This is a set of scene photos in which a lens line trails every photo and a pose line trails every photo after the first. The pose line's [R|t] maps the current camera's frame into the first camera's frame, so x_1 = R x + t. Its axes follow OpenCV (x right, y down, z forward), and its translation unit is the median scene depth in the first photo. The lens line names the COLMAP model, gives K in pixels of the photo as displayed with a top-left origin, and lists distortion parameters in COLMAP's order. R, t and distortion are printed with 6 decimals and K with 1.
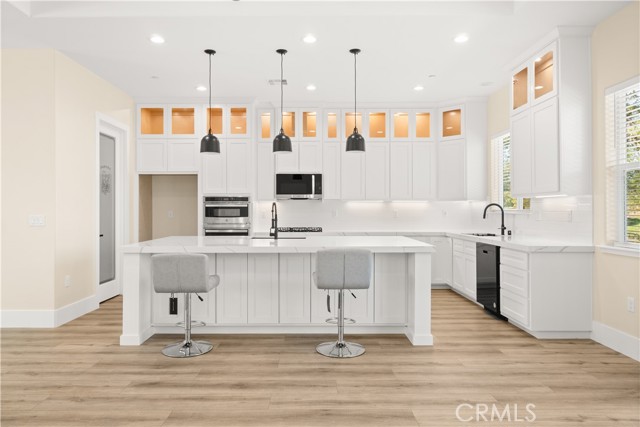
lens RADIAL K [[424.4, 0, 318.4], [0, 424.4, 207.9], [0, 0, 1]] dist [0.000669, -0.000023]
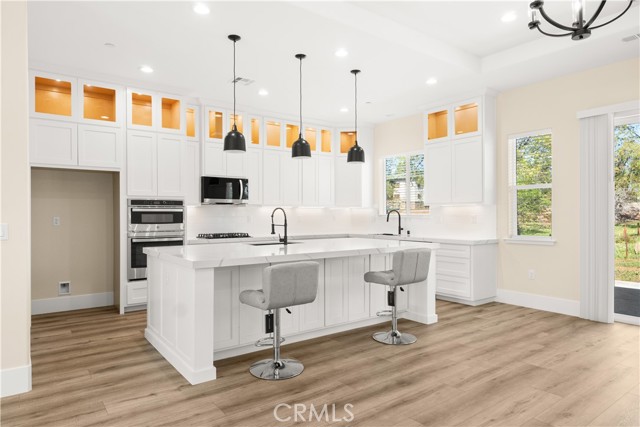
lens RADIAL K [[397.3, 0, 320.0], [0, 397.3, 213.5], [0, 0, 1]] dist [0.002275, -0.000132]
pose [[0.803954, 0.001064, 0.594690, -0.520263], [-0.001058, 0.999999, -0.000359, 0.001329], [-0.594690, -0.000341, 0.803955, 0.187381]]
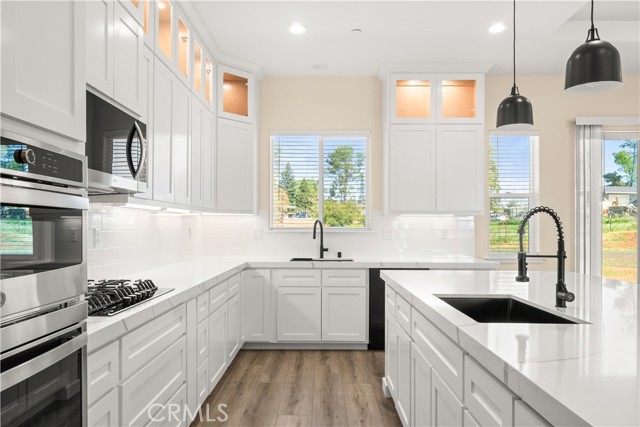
lens RADIAL K [[429.7, 0, 319.8], [0, 429.7, 224.3], [0, 0, 1]] dist [-0.001720, 0.000125]
pose [[0.011586, 0.006969, 0.999909, -0.431630], [-0.008002, 0.999944, -0.006877, 0.004351], [-0.999901, -0.007921, 0.011641, 1.078774]]
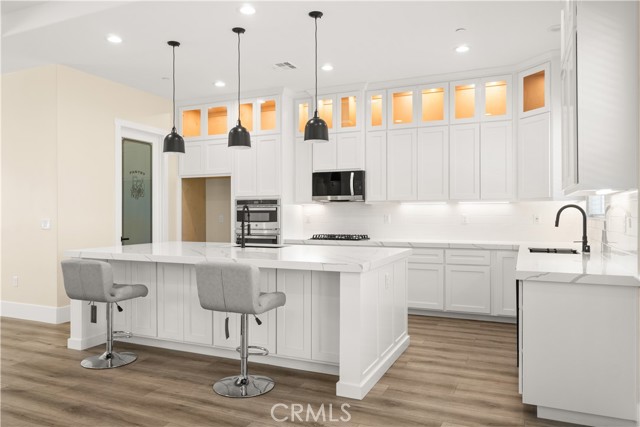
lens RADIAL K [[461.2, 0, 318.5], [0, 461.2, 217.6], [0, 0, 1]] dist [0.001280, -0.000578]
pose [[0.908805, 0.003276, -0.417208, 0.387209], [0.002254, 0.999916, 0.012762, 0.000027], [0.417215, -0.012538, 0.908722, 0.182950]]
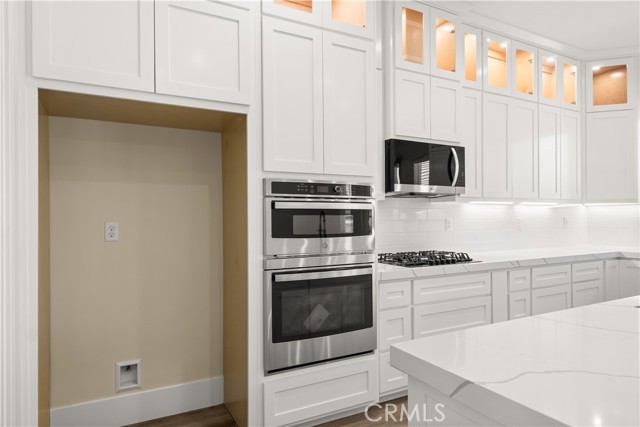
lens RADIAL K [[397.2, 0, 323.4], [0, 397.2, 214.6], [0, 0, 1]] dist [-0.001449, -0.001264]
pose [[0.882172, 0.000788, 0.470927, -0.461802], [0.001478, 0.999989, -0.004443, 0.004203], [-0.470925, 0.004616, 0.882161, 0.834342]]
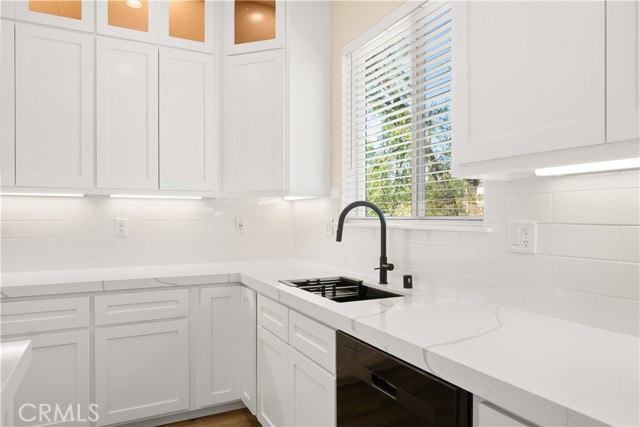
lens RADIAL K [[429.1, 0, 320.0], [0, 429.1, 213.5], [0, 0, 1]] dist [-0.001767, -0.000301]
pose [[0.895885, 0.003471, 0.444272, 0.228794], [-0.004159, 0.999991, 0.000574, 0.000314], [-0.444266, -0.002362, 0.895892, 0.736476]]
